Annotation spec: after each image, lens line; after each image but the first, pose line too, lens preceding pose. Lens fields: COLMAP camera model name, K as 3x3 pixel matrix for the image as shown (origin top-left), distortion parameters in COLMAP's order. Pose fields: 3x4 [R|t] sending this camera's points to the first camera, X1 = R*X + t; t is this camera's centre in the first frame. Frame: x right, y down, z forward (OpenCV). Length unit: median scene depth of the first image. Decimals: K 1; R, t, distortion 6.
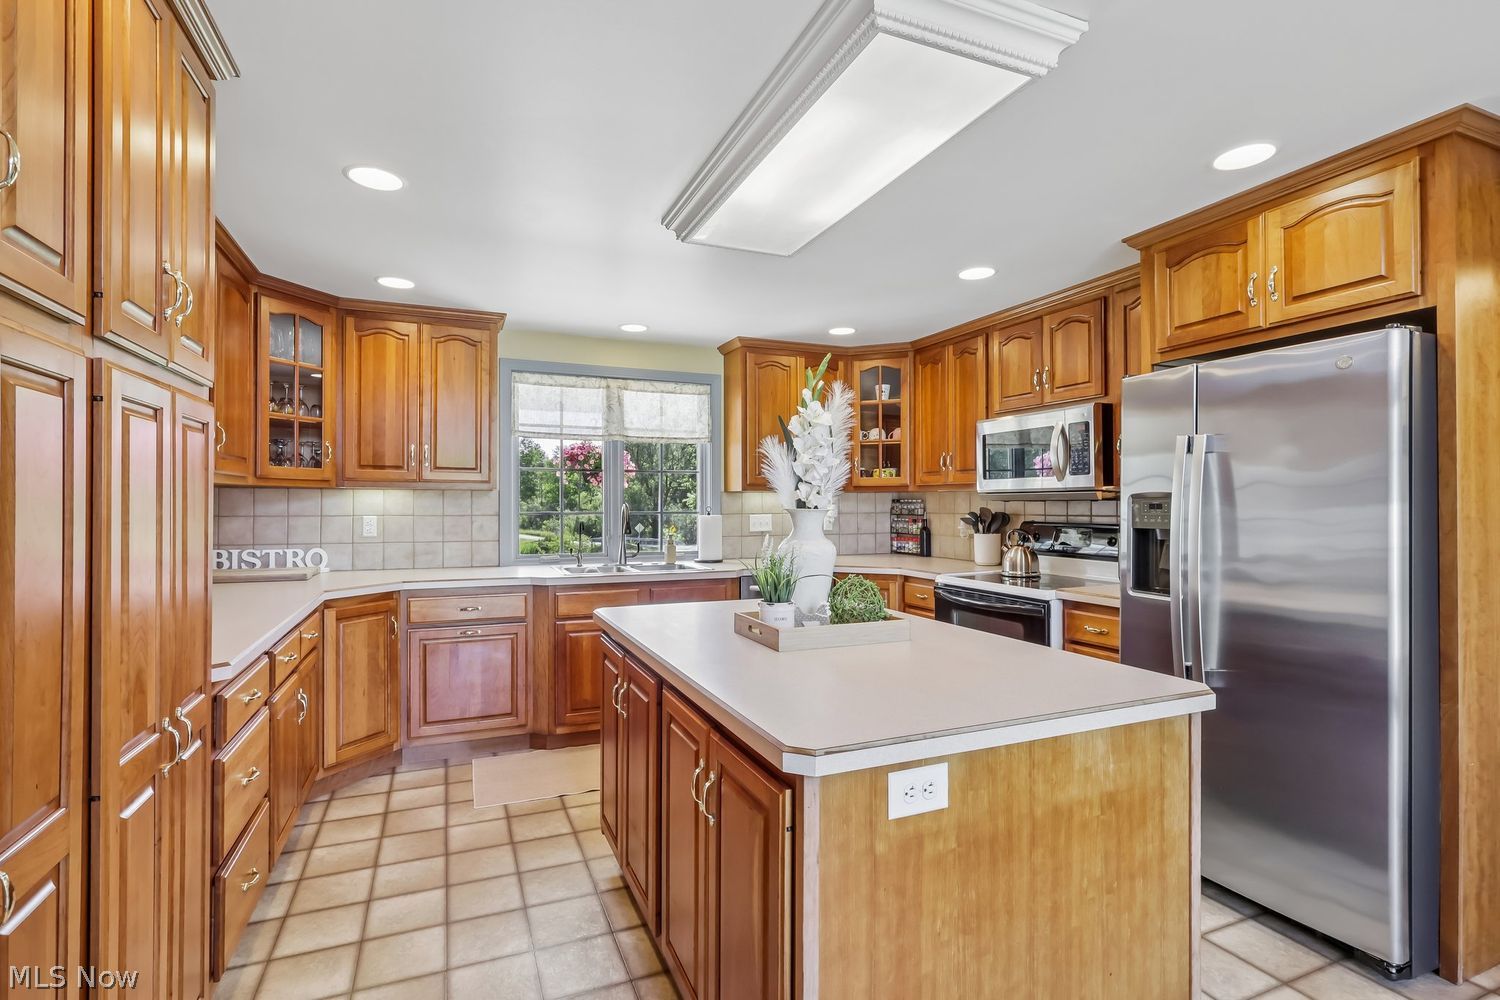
lens RADIAL K [[702.3, 0, 735.9], [0, 702.3, 501.0], [0, 0, 1]] dist [-0.002029, 0.000037]
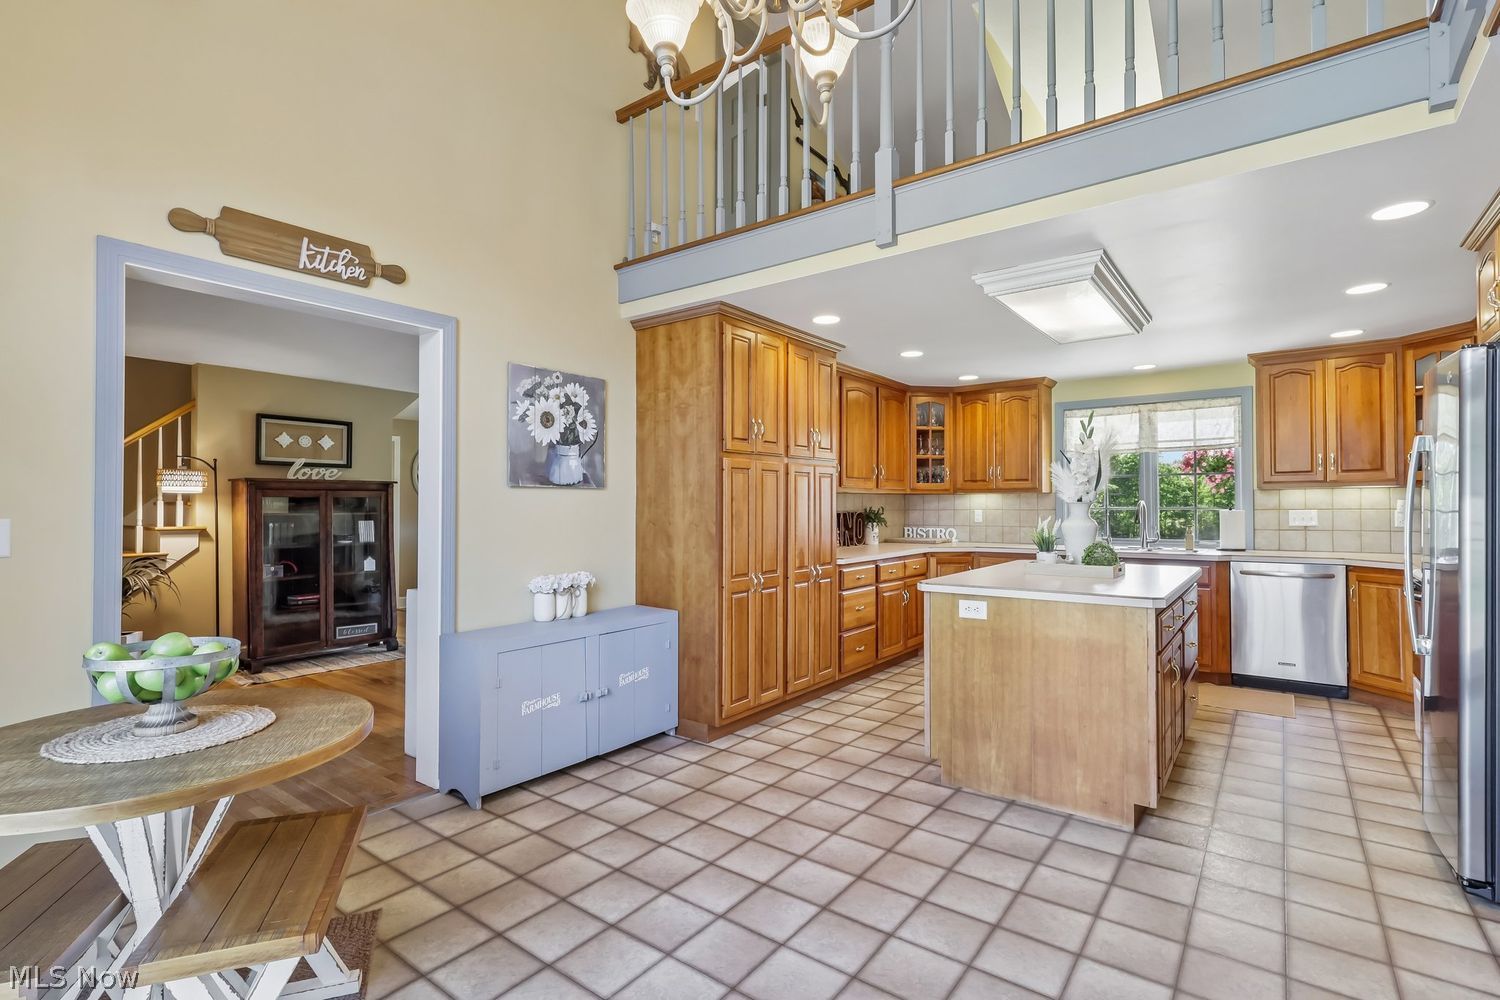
lens RADIAL K [[703.3, 0, 763.8], [0, 703.3, 499.1], [0, 0, 1]] dist [-0.001289, -0.000042]
pose [[0.521602, -0.012727, -0.853094, 0.771631], [0.009160, 0.999915, -0.009317, 0.007608], [0.853140, -0.002954, 0.521674, -0.375714]]
